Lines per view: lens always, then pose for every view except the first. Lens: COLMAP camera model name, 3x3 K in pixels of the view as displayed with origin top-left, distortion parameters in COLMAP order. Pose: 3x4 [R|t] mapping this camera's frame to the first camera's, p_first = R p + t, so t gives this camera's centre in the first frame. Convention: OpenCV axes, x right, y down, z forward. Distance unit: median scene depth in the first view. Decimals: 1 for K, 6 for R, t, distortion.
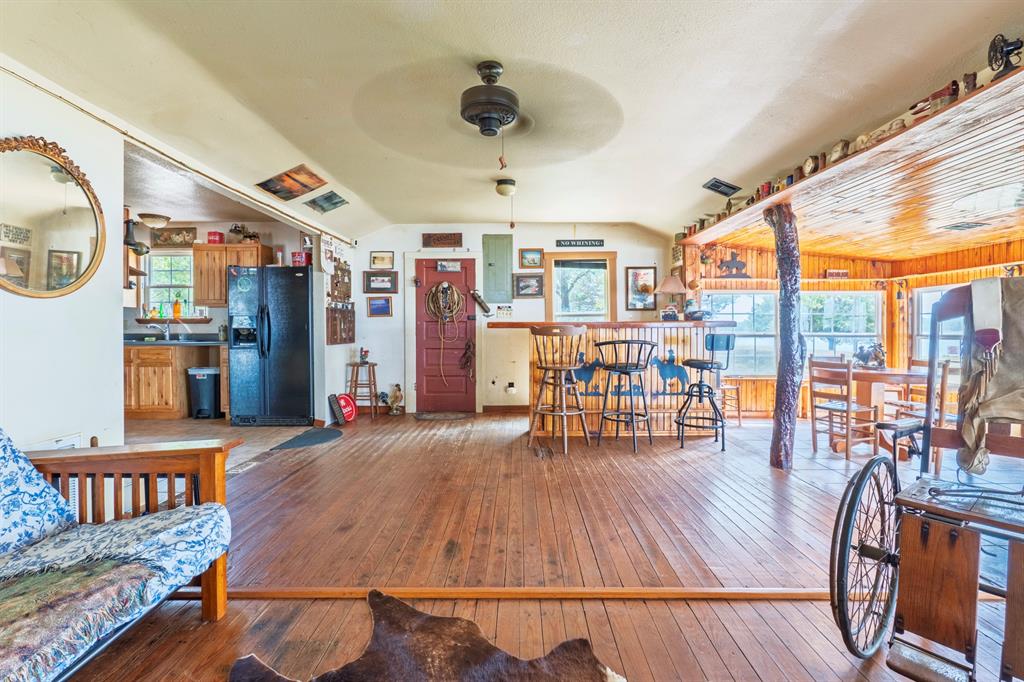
lens RADIAL K [[469.8, 0, 510.0], [0, 469.8, 335.6], [0, 0, 1]] dist [-0.007028, 0.000060]
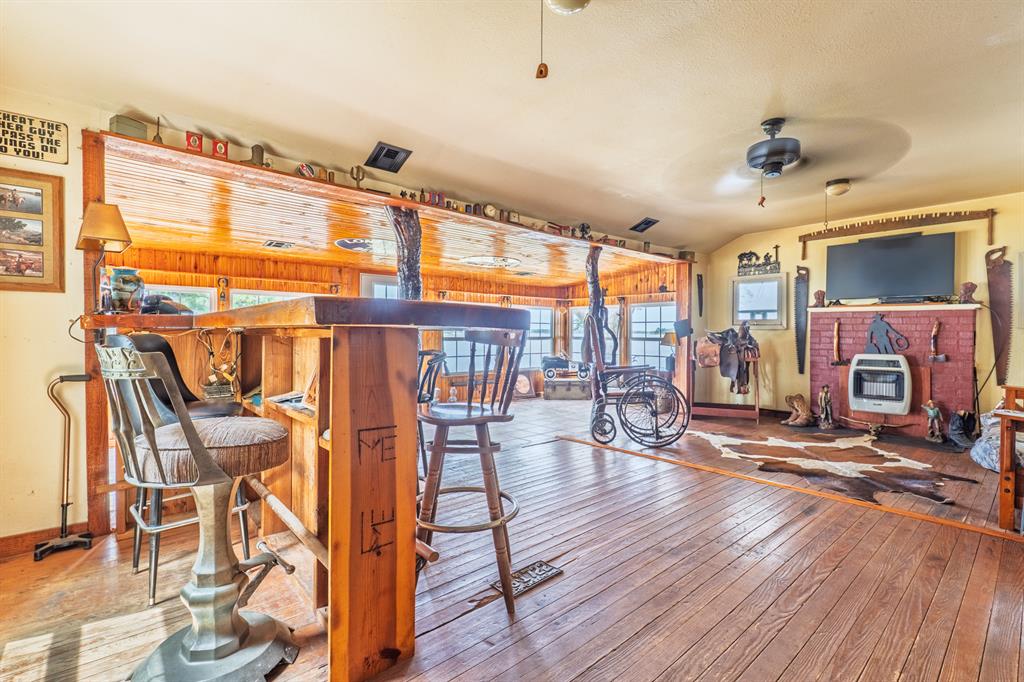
lens RADIAL K [[468.3, 0, 512.6], [0, 468.3, 338.0], [0, 0, 1]] dist [-0.008405, 0.000072]
pose [[-0.668521, -0.007582, 0.743655, -0.220660], [0.005811, 0.999864, 0.015419, -0.012436], [-0.743670, 0.014629, -0.668386, 1.035242]]
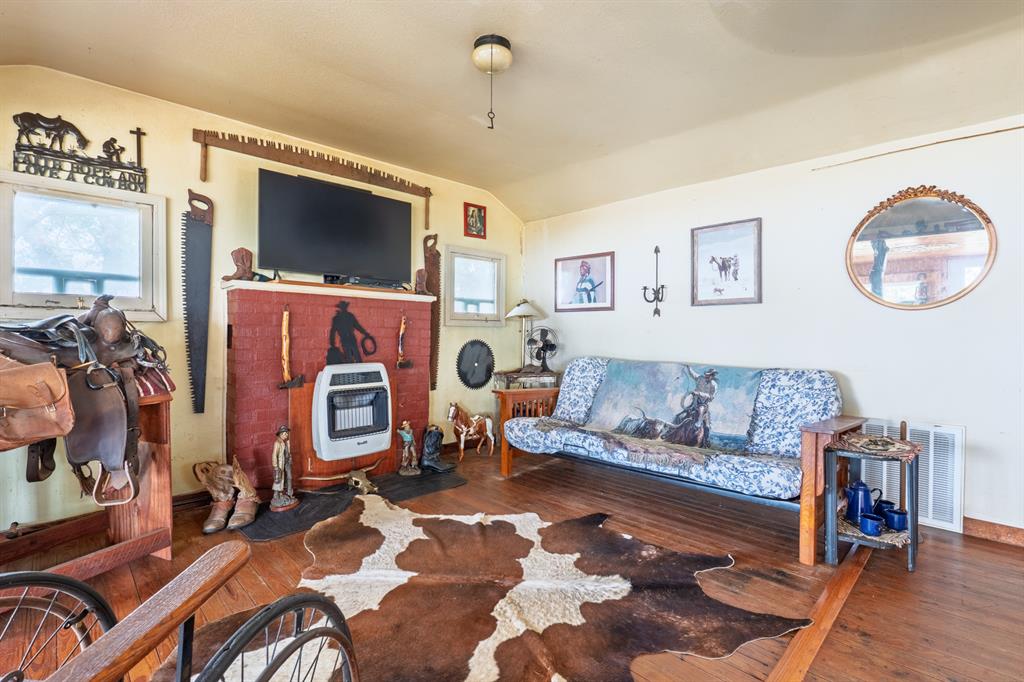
lens RADIAL K [[474.0, 0, 512.3], [0, 474.0, 338.2], [0, 0, 1]] dist [-0.010054, 0.000840]
pose [[-0.704596, 0.005411, -0.709588, 0.271716], [-0.009471, 0.999810, 0.017028, -0.006156], [0.709545, 0.018718, -0.704411, 0.434664]]
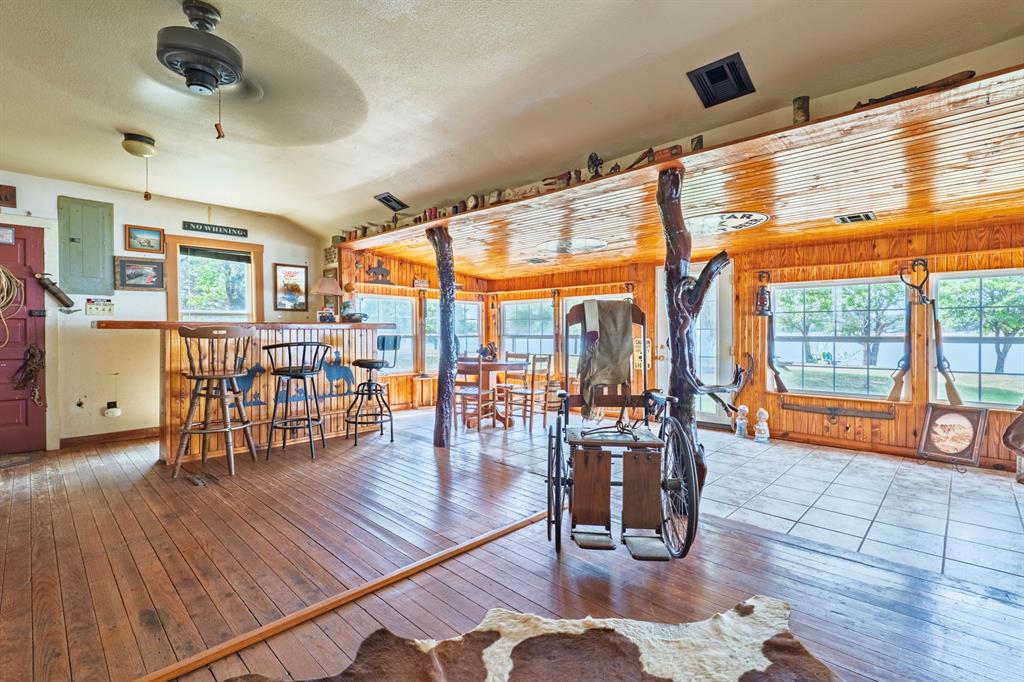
lens RADIAL K [[472.8, 0, 522.3], [0, 472.8, 335.1], [0, 0, 1]] dist [-0.009018, 0.000269]
pose [[0.678622, -0.004677, 0.734473, -0.116947], [0.008127, 0.999966, -0.001141, 0.000103], [-0.734443, 0.006743, 0.678637, 0.017364]]
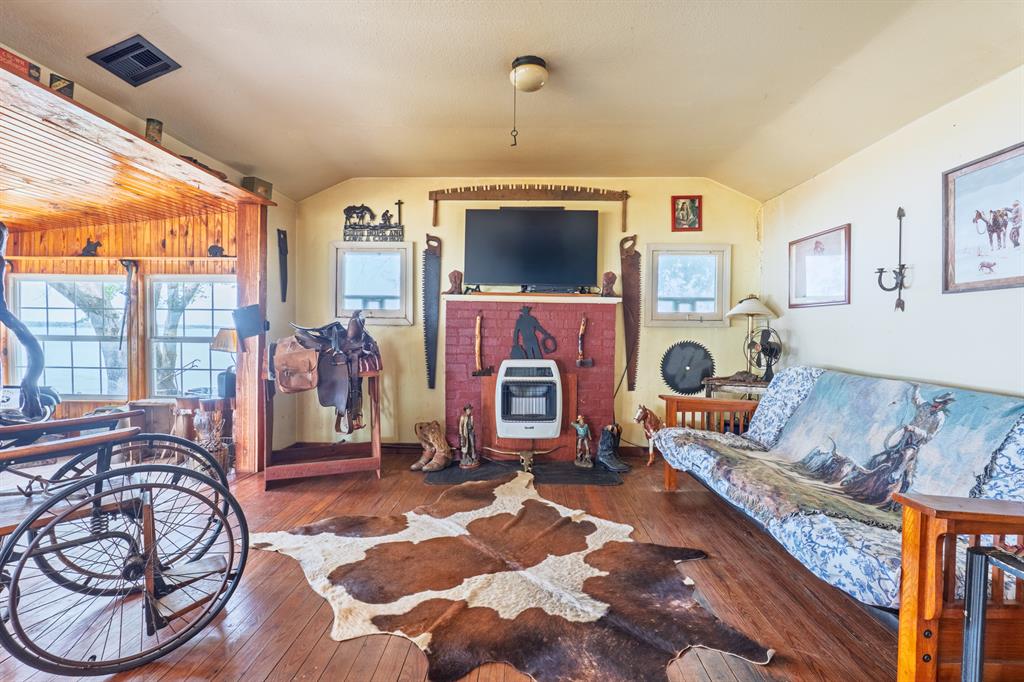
lens RADIAL K [[468.3, 0, 512.6], [0, 468.3, 338.0], [0, 0, 1]] dist [-0.008405, 0.000072]
pose [[-0.999922, -0.007527, 0.009969, 0.000596], [-0.007304, 0.999726, 0.022217, -0.009067], [-0.010134, 0.022142, -0.999703, 0.567751]]
